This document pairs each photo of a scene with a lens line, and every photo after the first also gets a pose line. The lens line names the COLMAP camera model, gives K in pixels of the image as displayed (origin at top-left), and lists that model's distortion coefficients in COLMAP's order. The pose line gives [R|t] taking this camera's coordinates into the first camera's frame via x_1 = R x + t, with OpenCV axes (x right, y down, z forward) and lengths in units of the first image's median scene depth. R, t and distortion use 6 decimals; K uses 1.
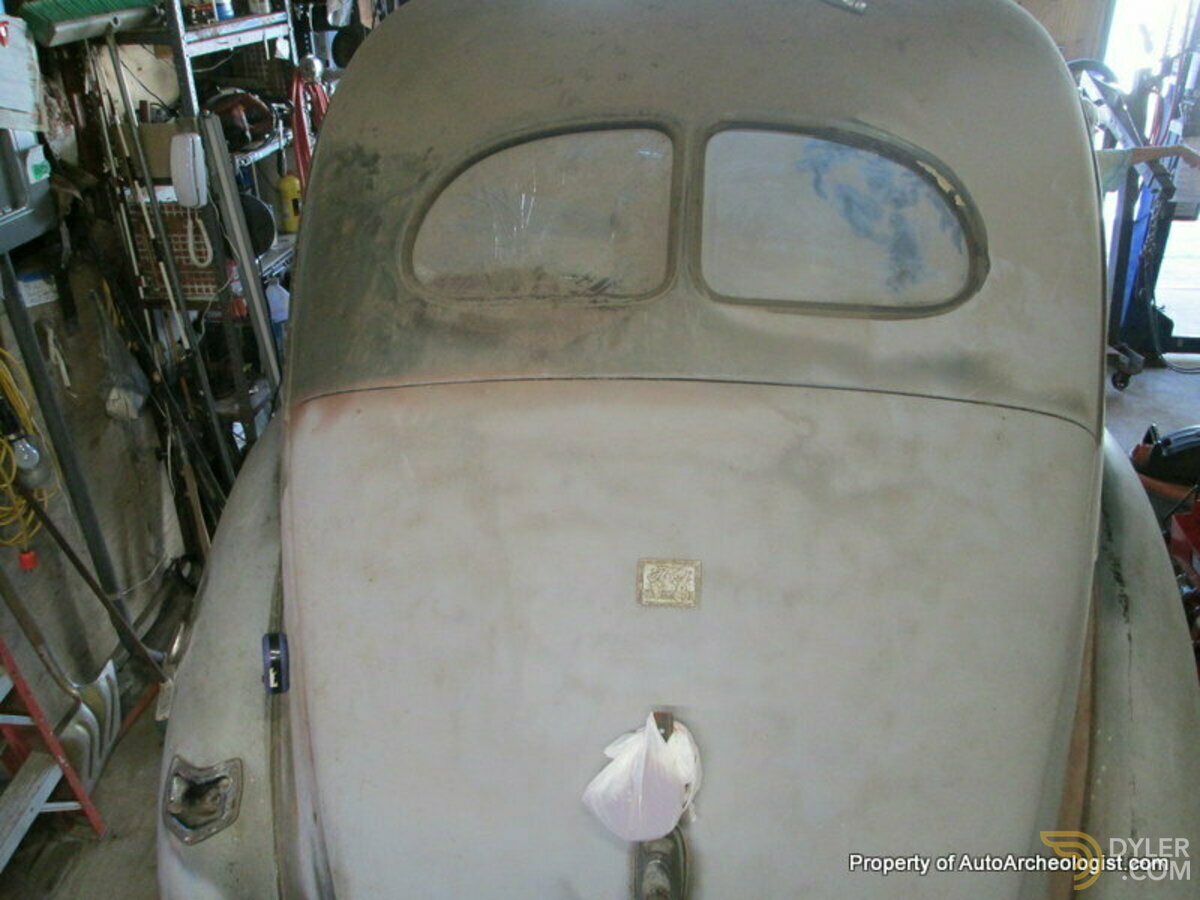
lens RADIAL K [[987.8, 0, 595.5], [0, 987.8, 448.3], [0, 0, 1]] dist [-0.078898, 0.025787]
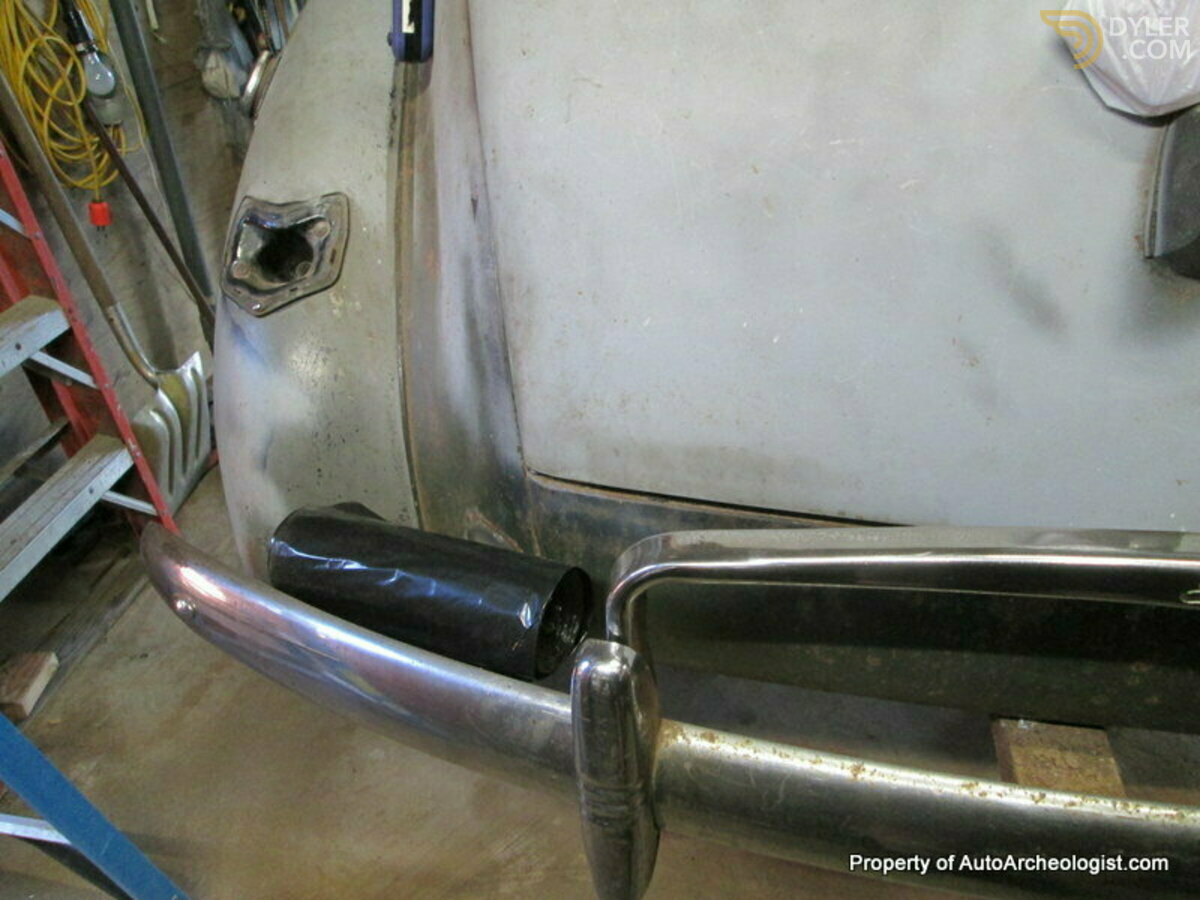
lens RADIAL K [[987.8, 0, 604.6], [0, 987.8, 453.2], [0, 0, 1]] dist [-0.078898, 0.025787]
pose [[0.994251, 0.039554, -0.099498, -0.079548], [-0.031596, 0.996268, 0.080329, 0.247086], [0.102304, -0.076724, 0.991790, 0.228152]]
